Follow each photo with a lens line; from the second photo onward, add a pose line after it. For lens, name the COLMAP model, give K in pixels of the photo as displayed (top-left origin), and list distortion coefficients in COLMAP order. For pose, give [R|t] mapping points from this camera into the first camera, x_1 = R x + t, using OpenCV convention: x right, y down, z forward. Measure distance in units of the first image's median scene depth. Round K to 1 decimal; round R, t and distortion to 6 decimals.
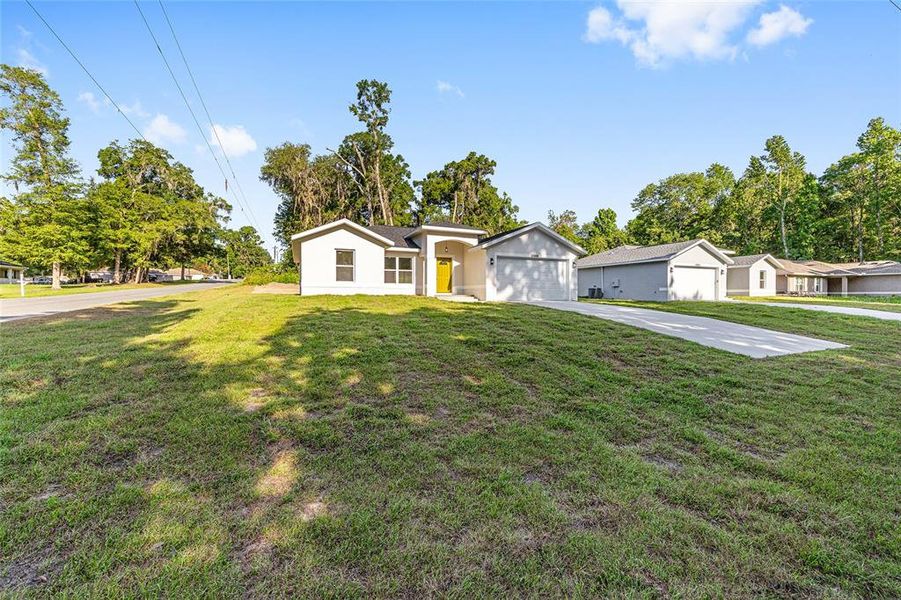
lens RADIAL K [[361.5, 0, 450.0], [0, 361.5, 298.1], [0, 0, 1]] dist [-0.001860, 0.000767]
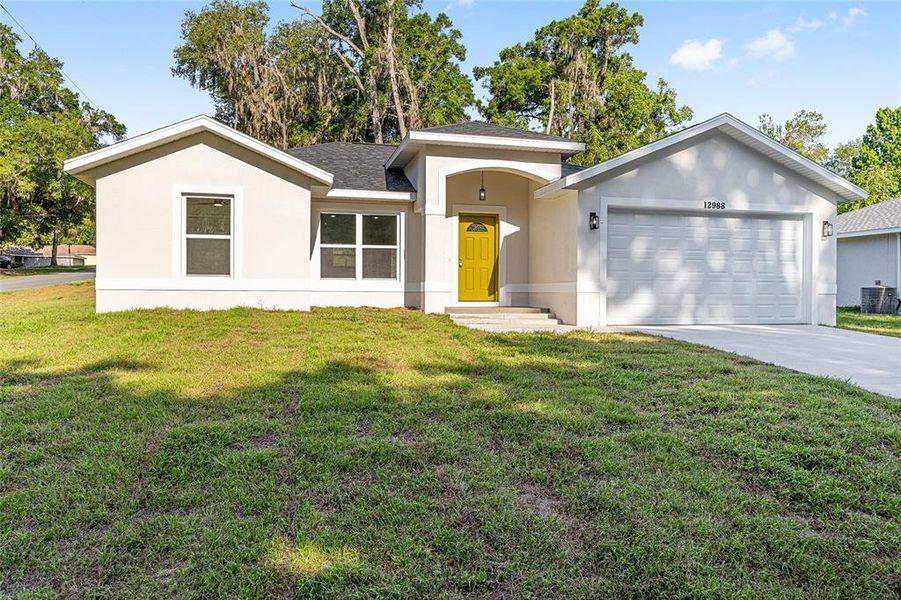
lens RADIAL K [[685.2, 0, 449.7], [0, 685.2, 299.6], [0, 0, 1]] dist [0.002678, -0.002310]
pose [[0.987449, 0.005925, -0.157828, 0.027965], [-0.005651, 0.999982, 0.002184, -0.007342], [0.157838, -0.001265, 0.987464, 0.094603]]
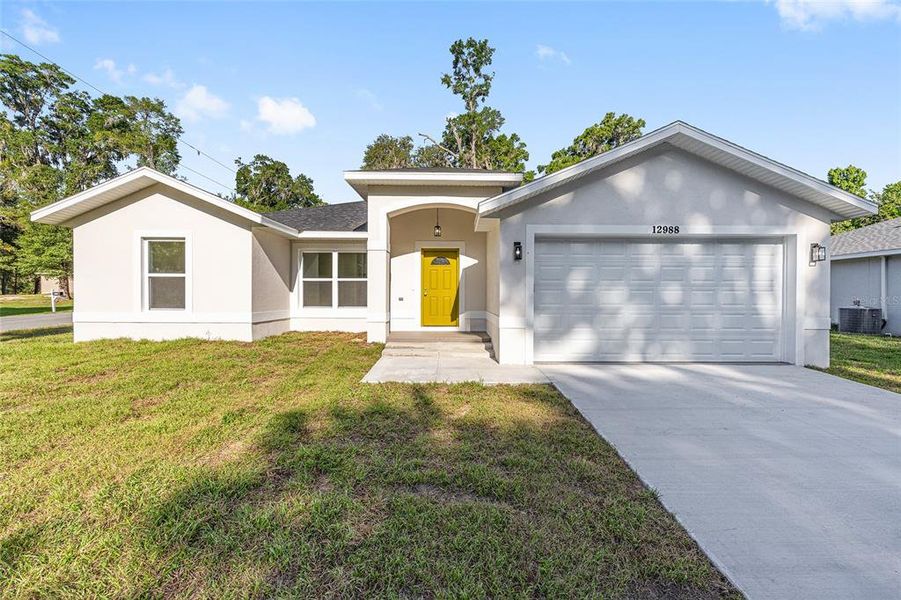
lens RADIAL K [[361.5, 0, 449.1], [0, 361.5, 301.6], [0, 0, 1]] dist [-0.001860, 0.000767]
pose [[0.921377, 0.009409, -0.388557, 0.065804], [-0.006523, 0.999940, 0.008746, -0.019638], [0.388616, -0.005524, 0.921383, 0.227020]]
